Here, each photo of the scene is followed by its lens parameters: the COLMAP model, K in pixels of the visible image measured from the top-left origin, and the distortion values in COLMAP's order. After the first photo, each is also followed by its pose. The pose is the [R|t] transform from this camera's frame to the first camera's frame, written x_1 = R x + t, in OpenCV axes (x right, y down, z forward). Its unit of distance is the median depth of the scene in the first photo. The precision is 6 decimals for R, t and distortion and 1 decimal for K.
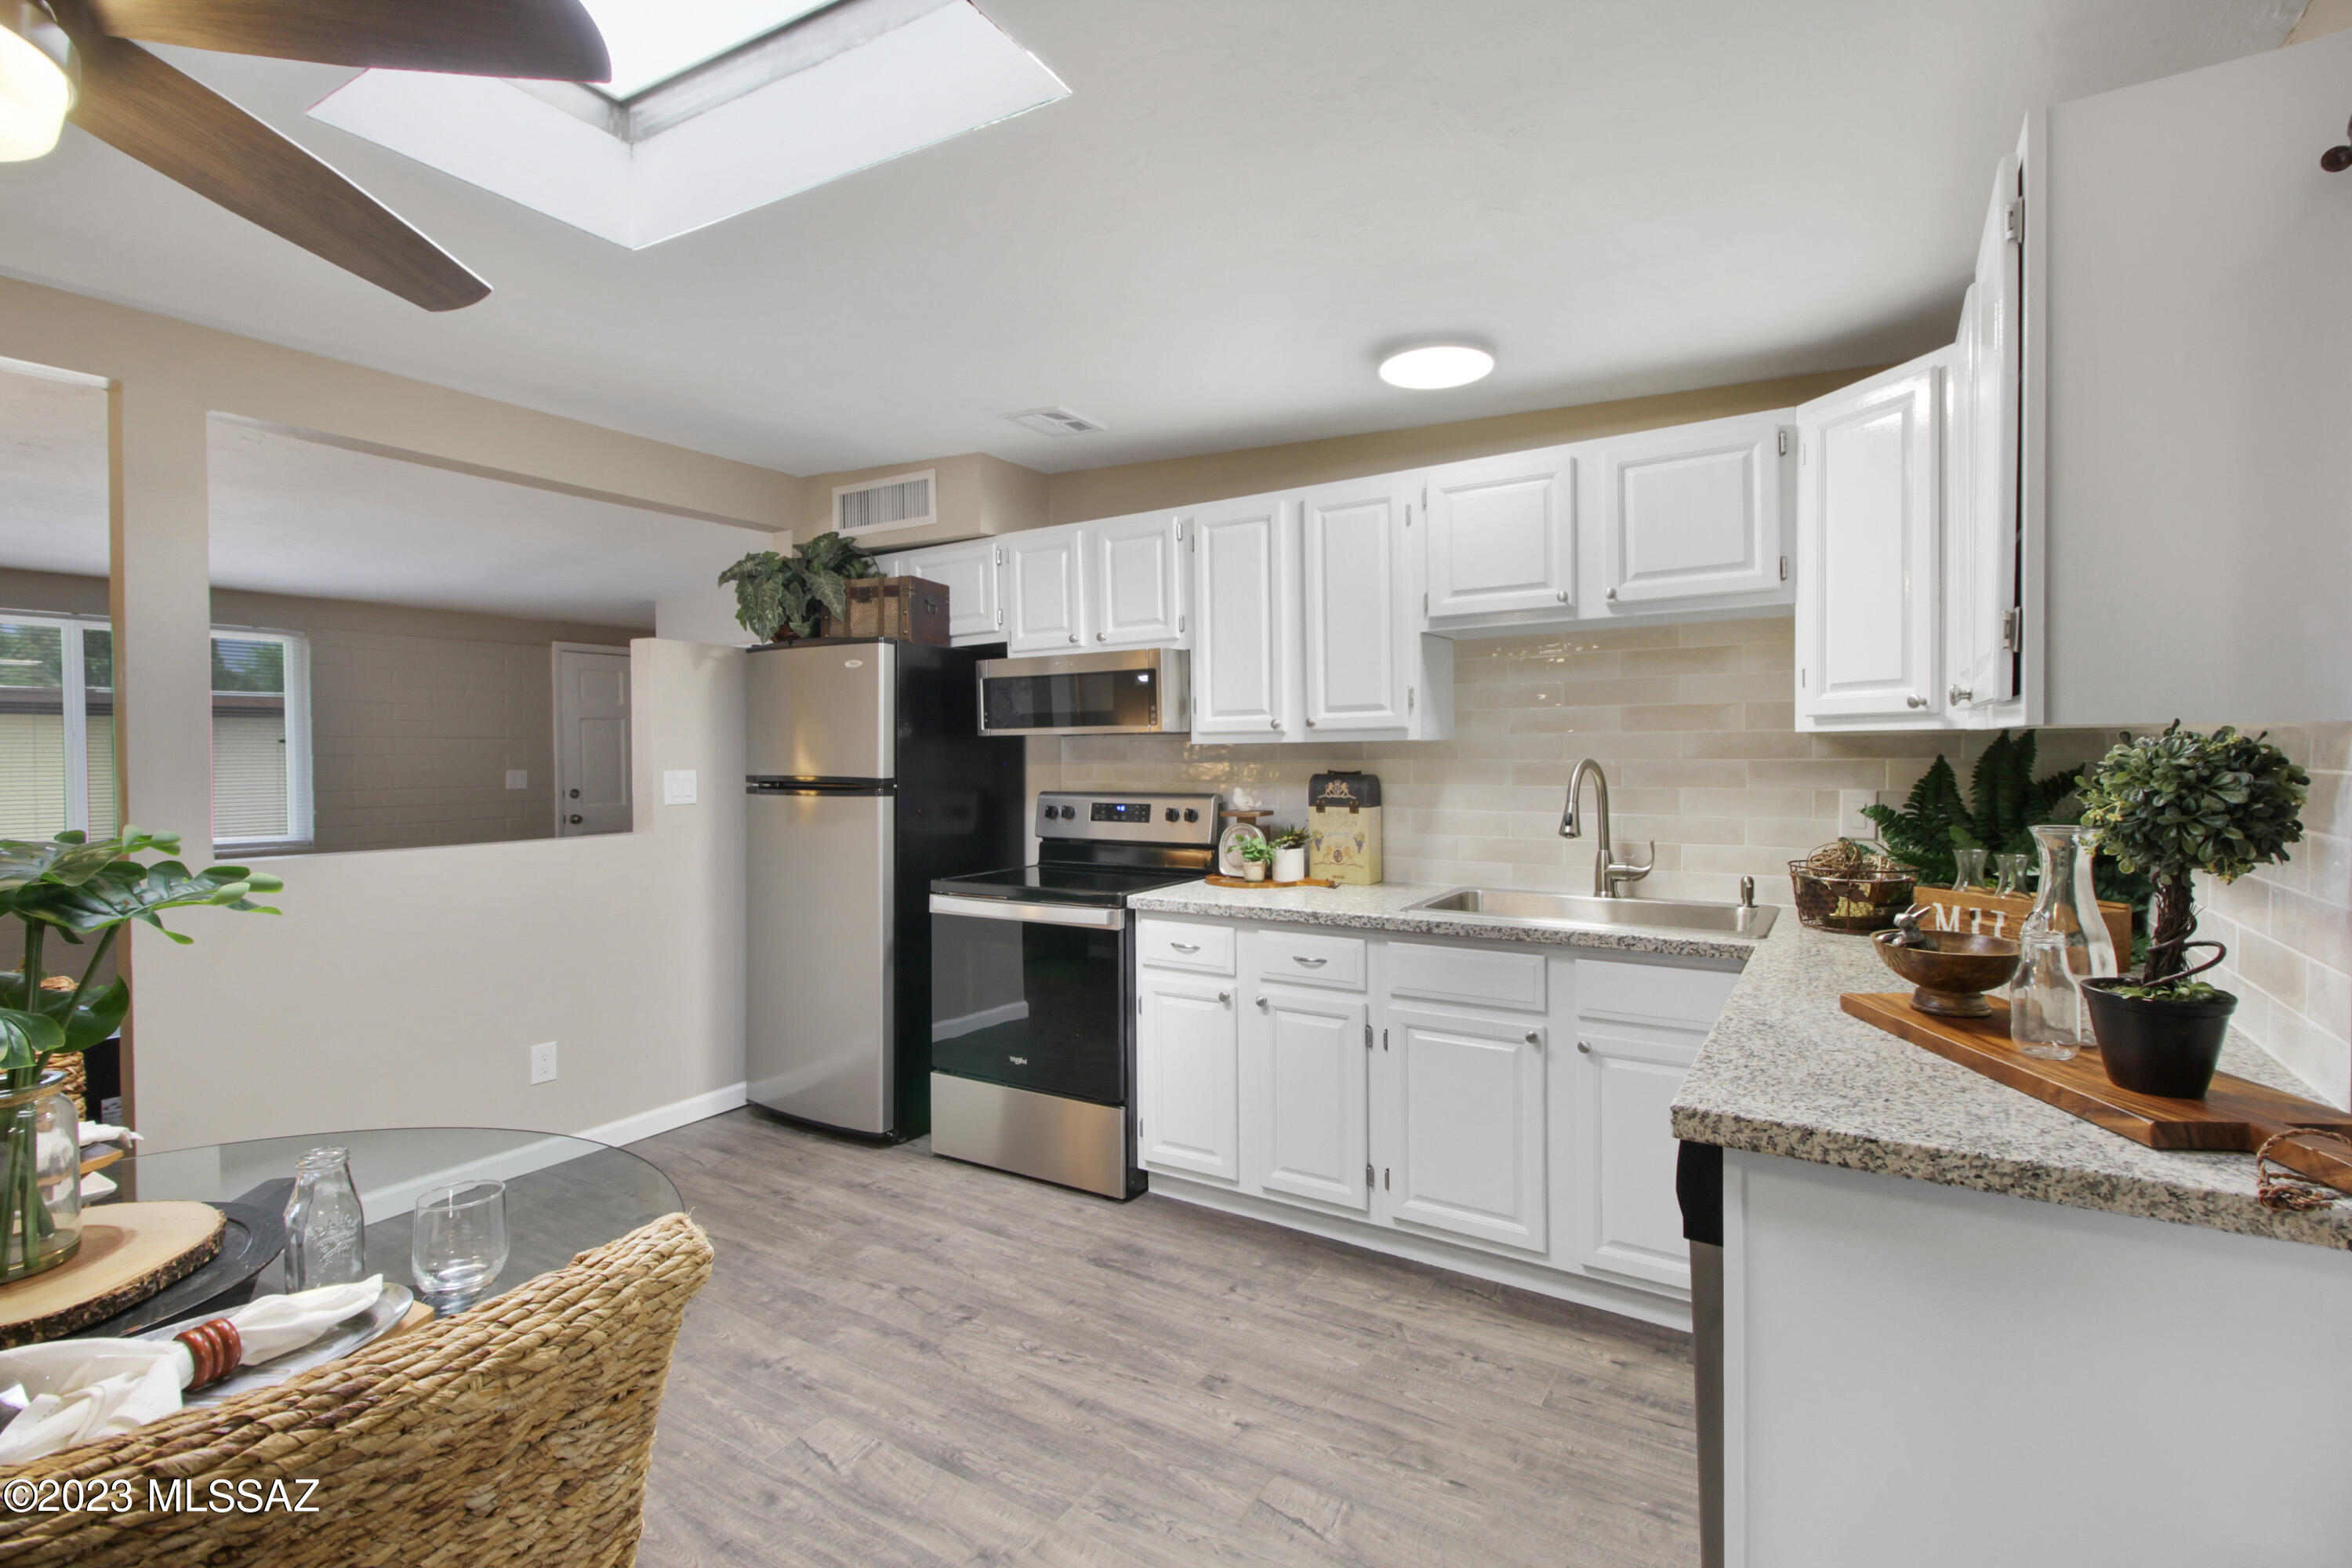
lens RADIAL K [[1074.7, 0, 1177.3], [0, 1074.7, 768.2], [0, 0, 1]] dist [0.020024, -0.015557]
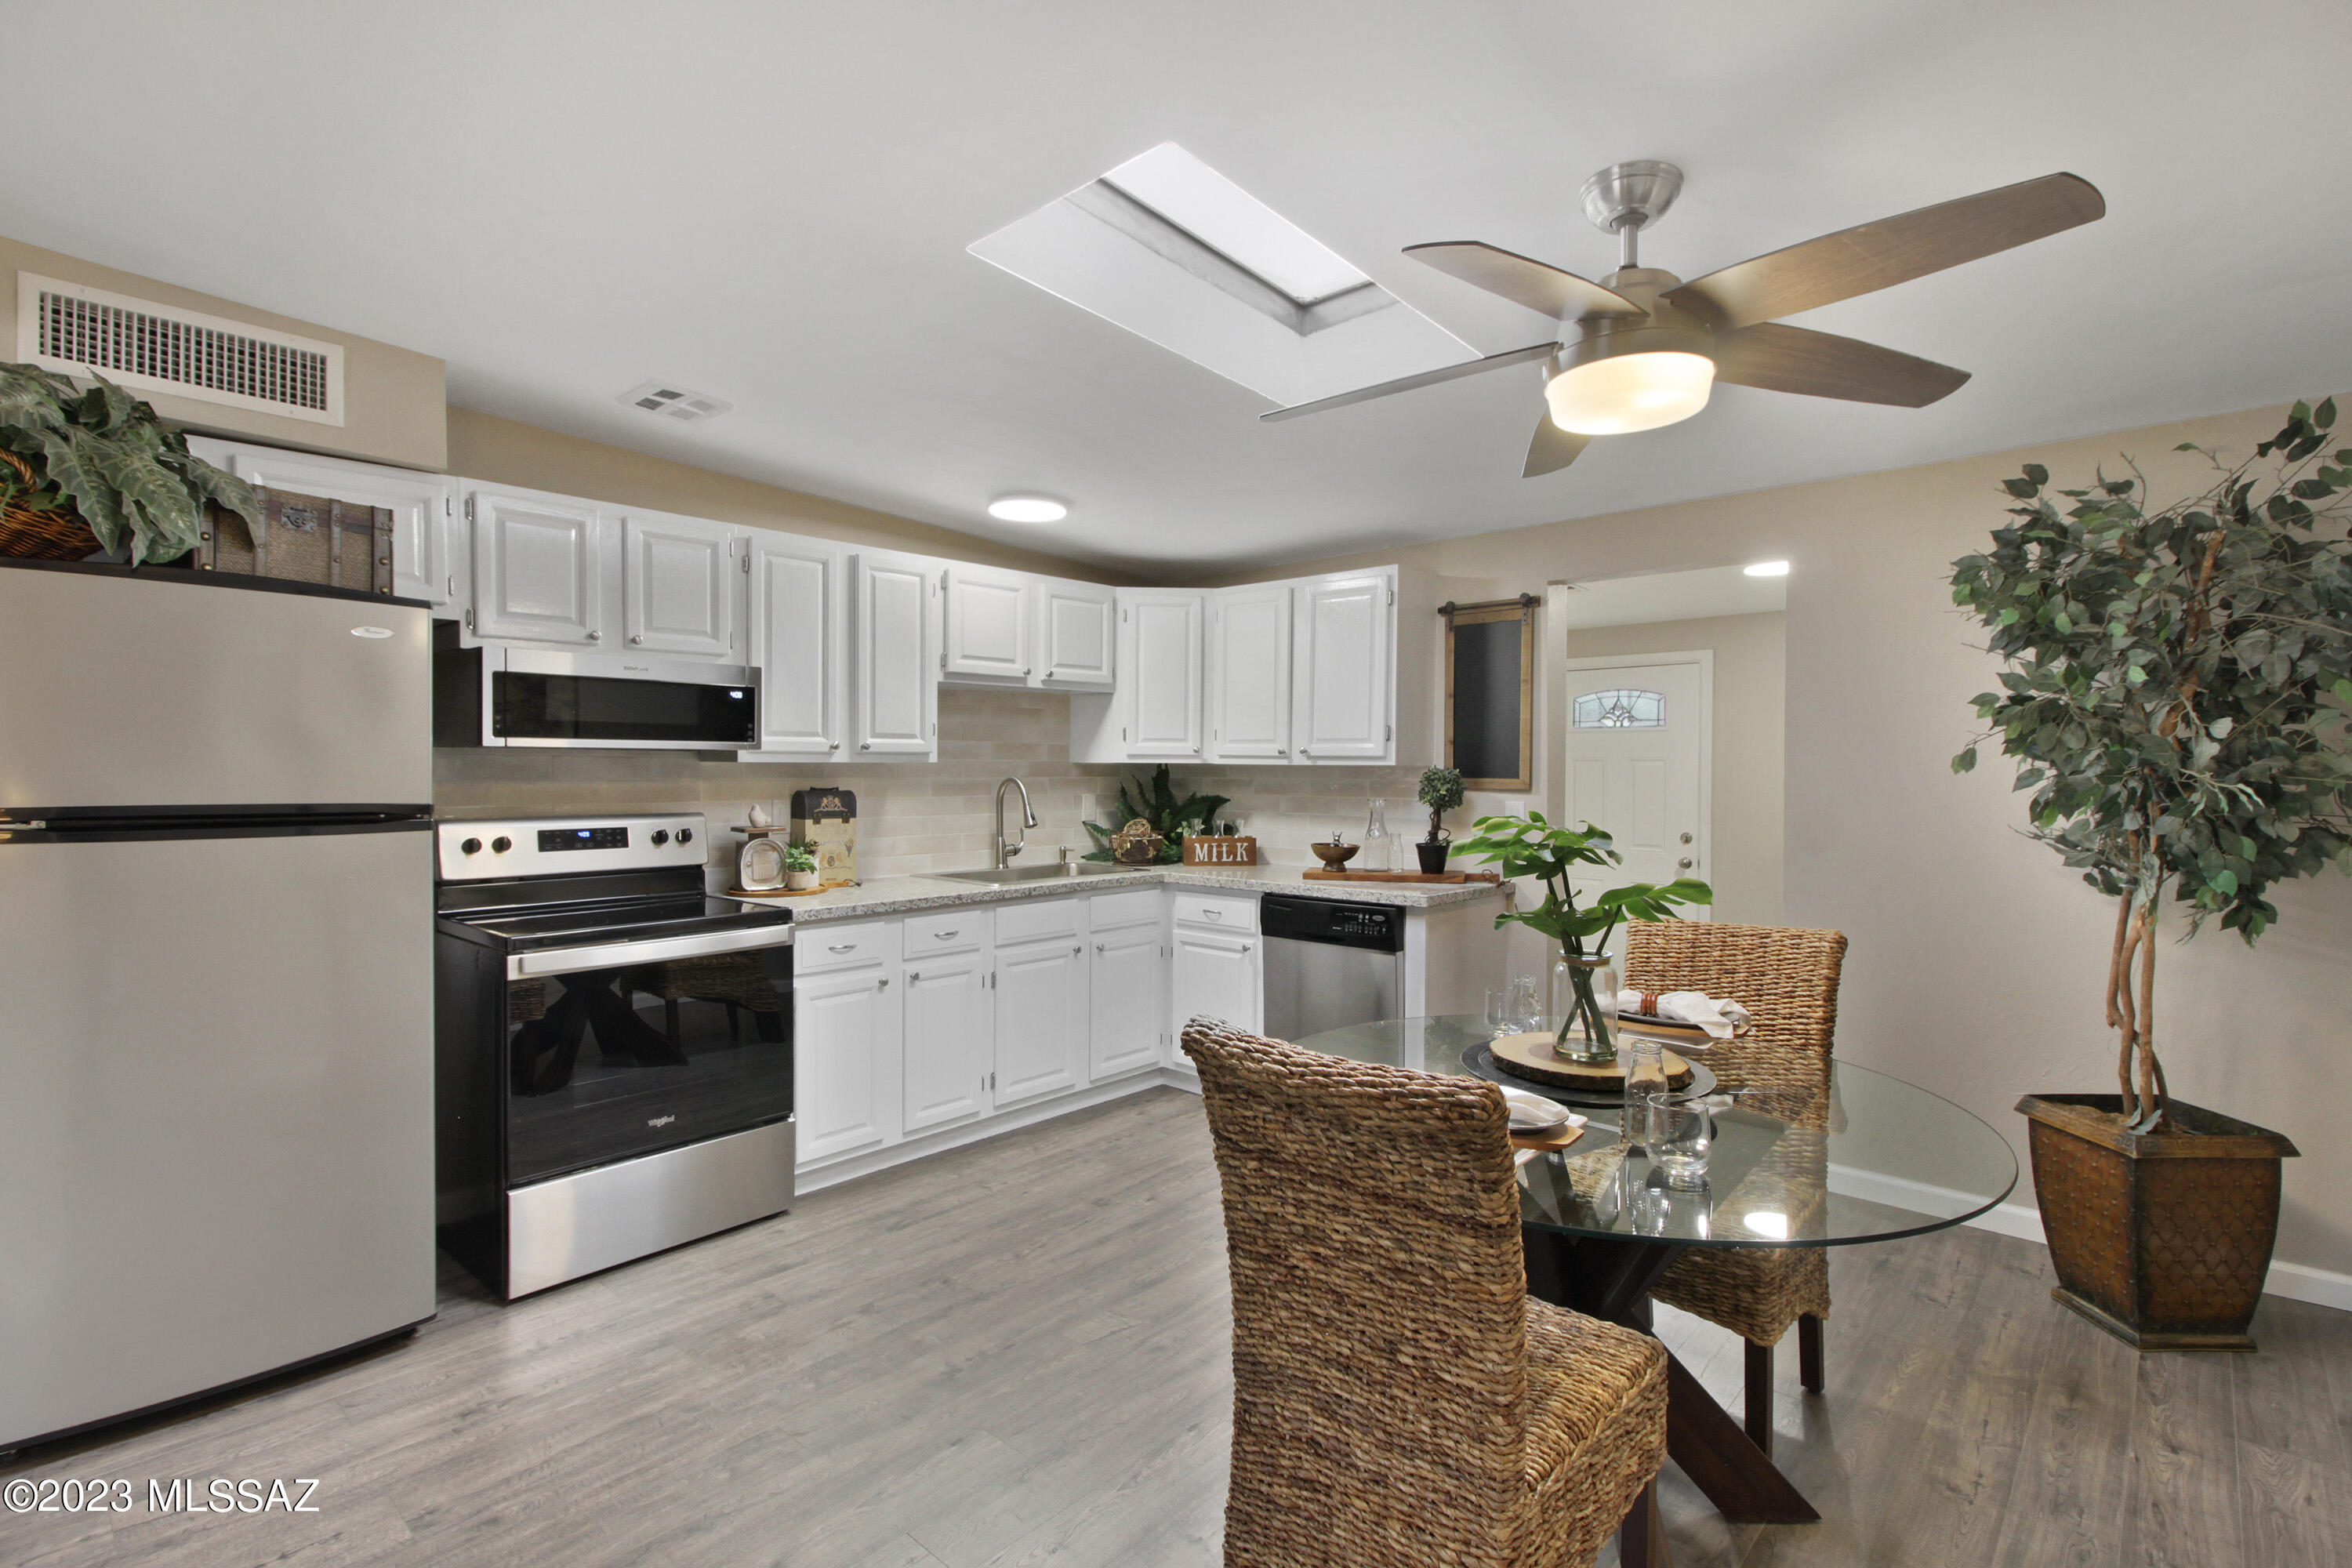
lens RADIAL K [[1095.4, 0, 1184.6], [0, 1095.4, 783.4], [0, 0, 1]] dist [0.021416, -0.016085]
pose [[0.174489, -0.003103, 0.984654, -1.067131], [0.010558, 0.999943, 0.001280, 0.000849], [-0.984603, 0.010172, 0.174512, 0.472780]]
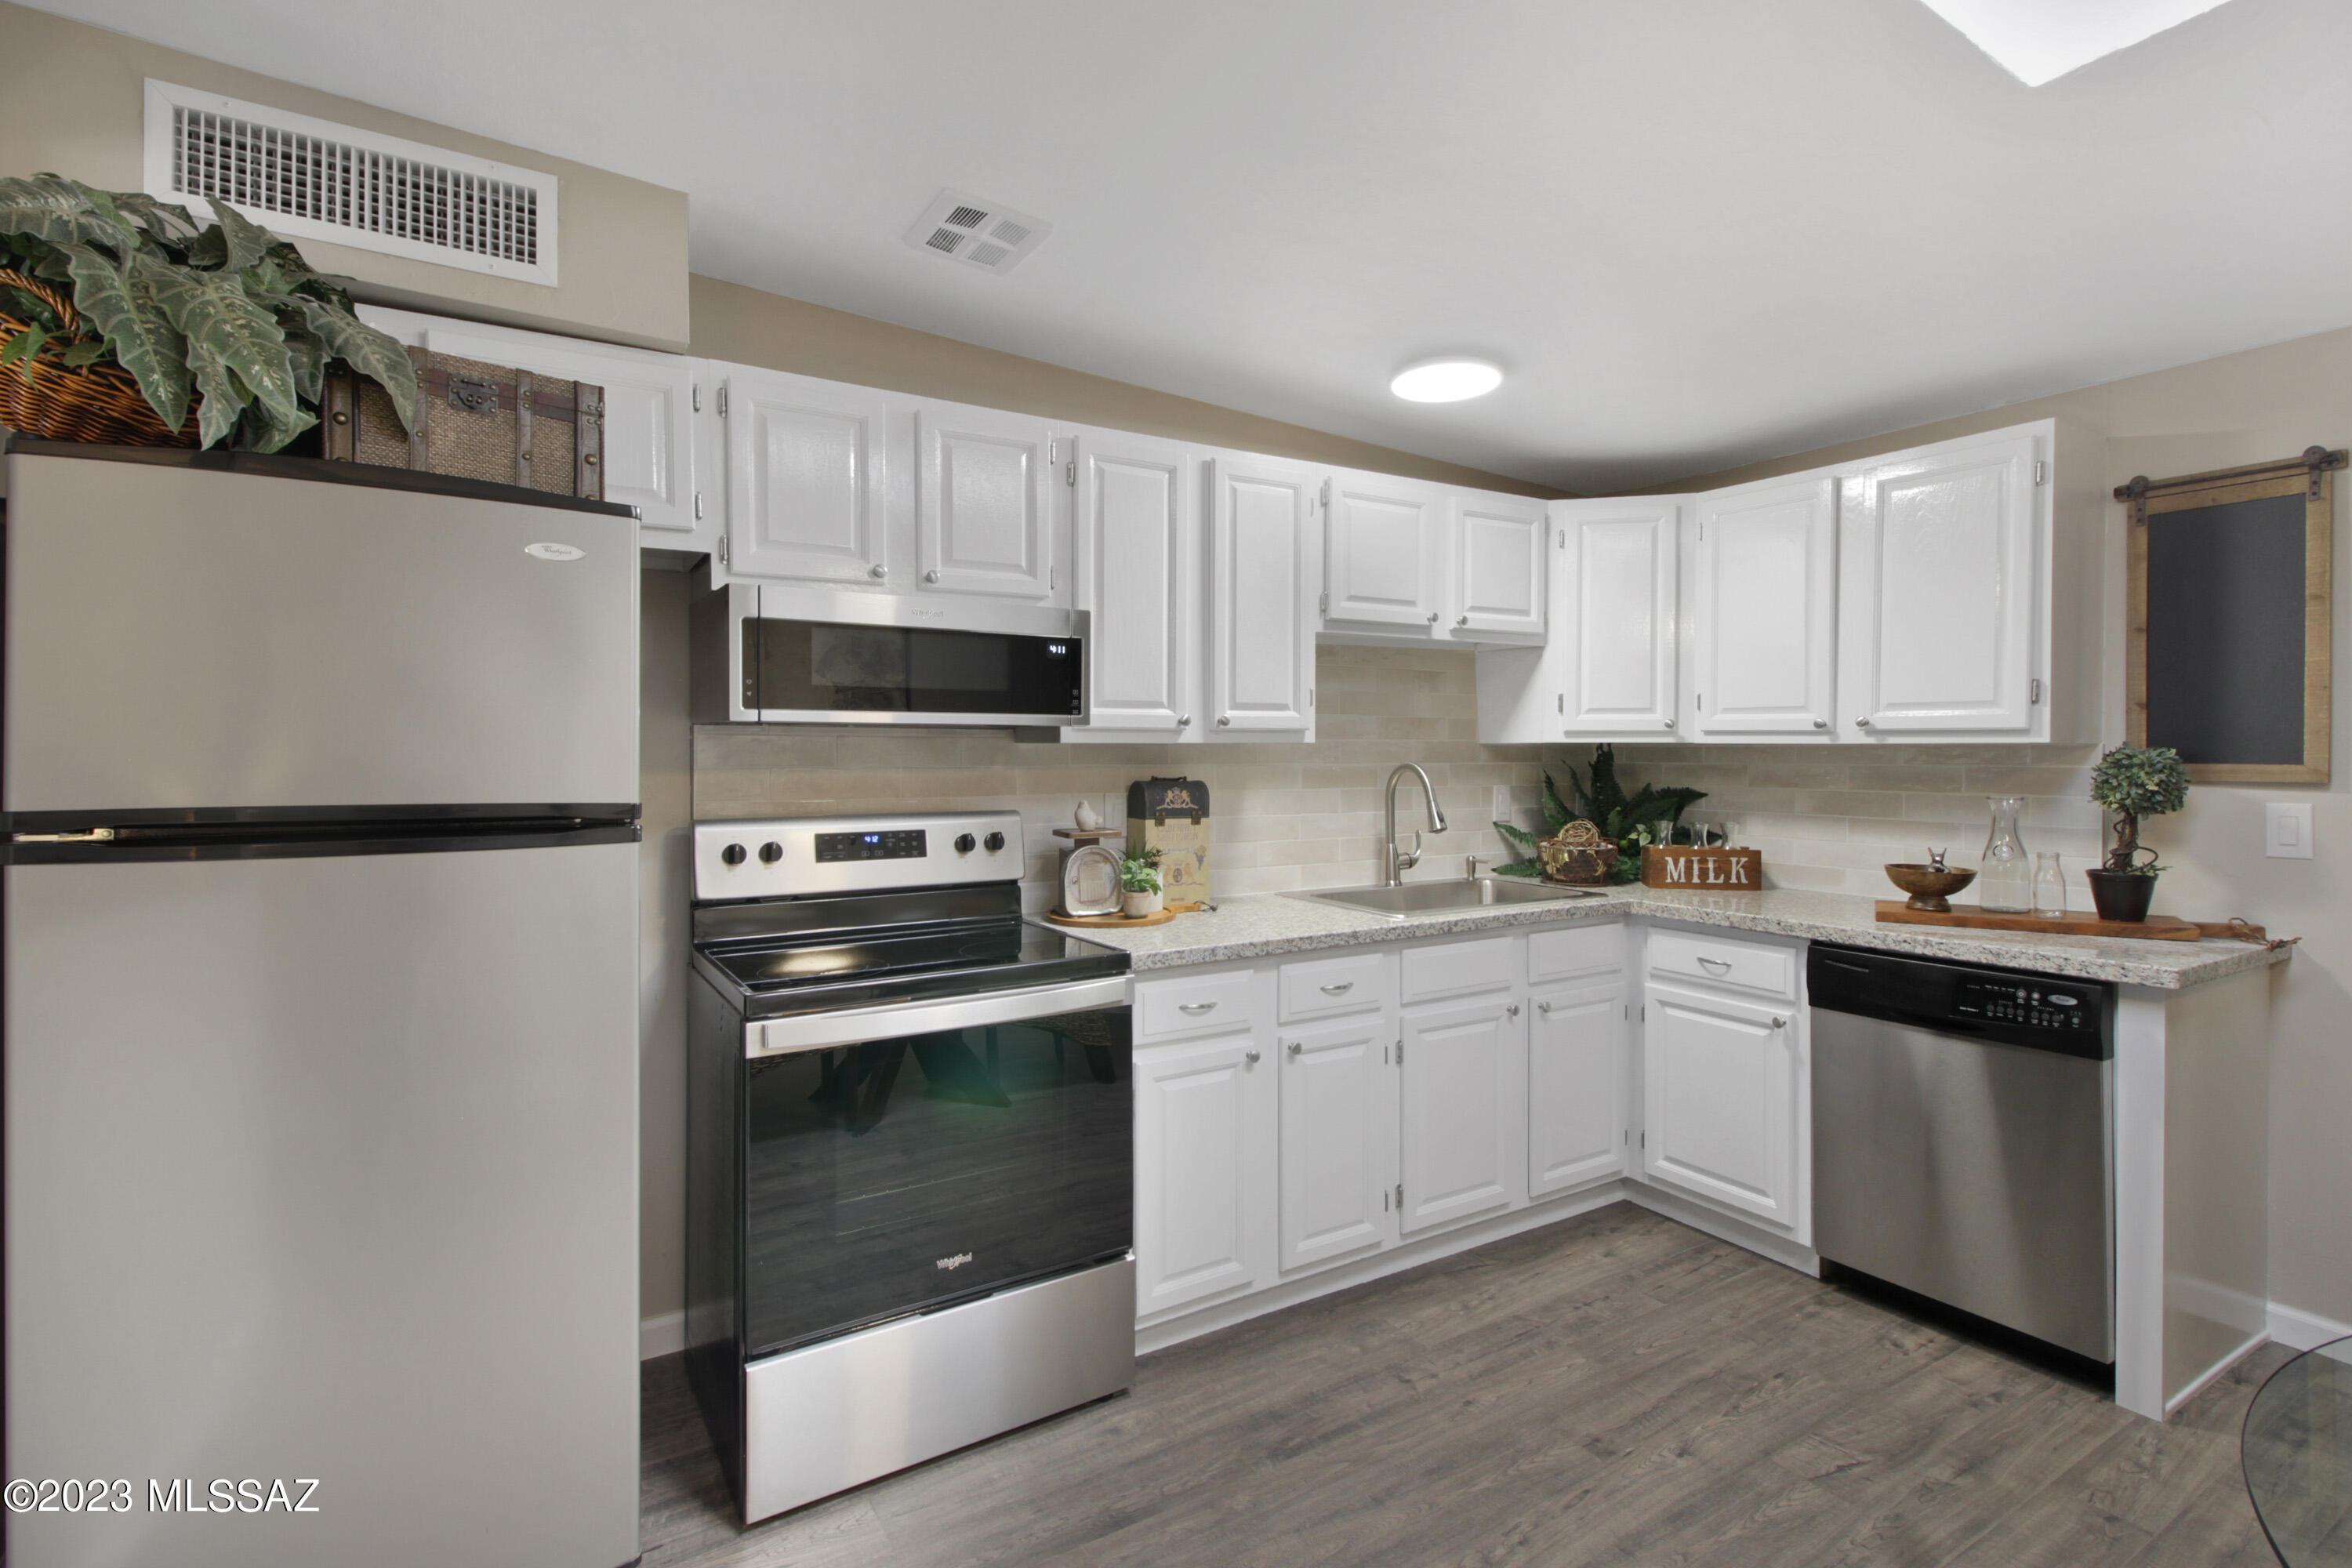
lens RADIAL K [[1107.2, 0, 1193.6], [0, 1107.2, 761.1], [0, 0, 1]] dist [0.024359, -0.015929]
pose [[0.437976, 0.003330, 0.898981, -0.729467], [0.010294, 0.999909, -0.008719, -0.002543], [-0.898928, 0.013073, 0.437902, 0.673328]]
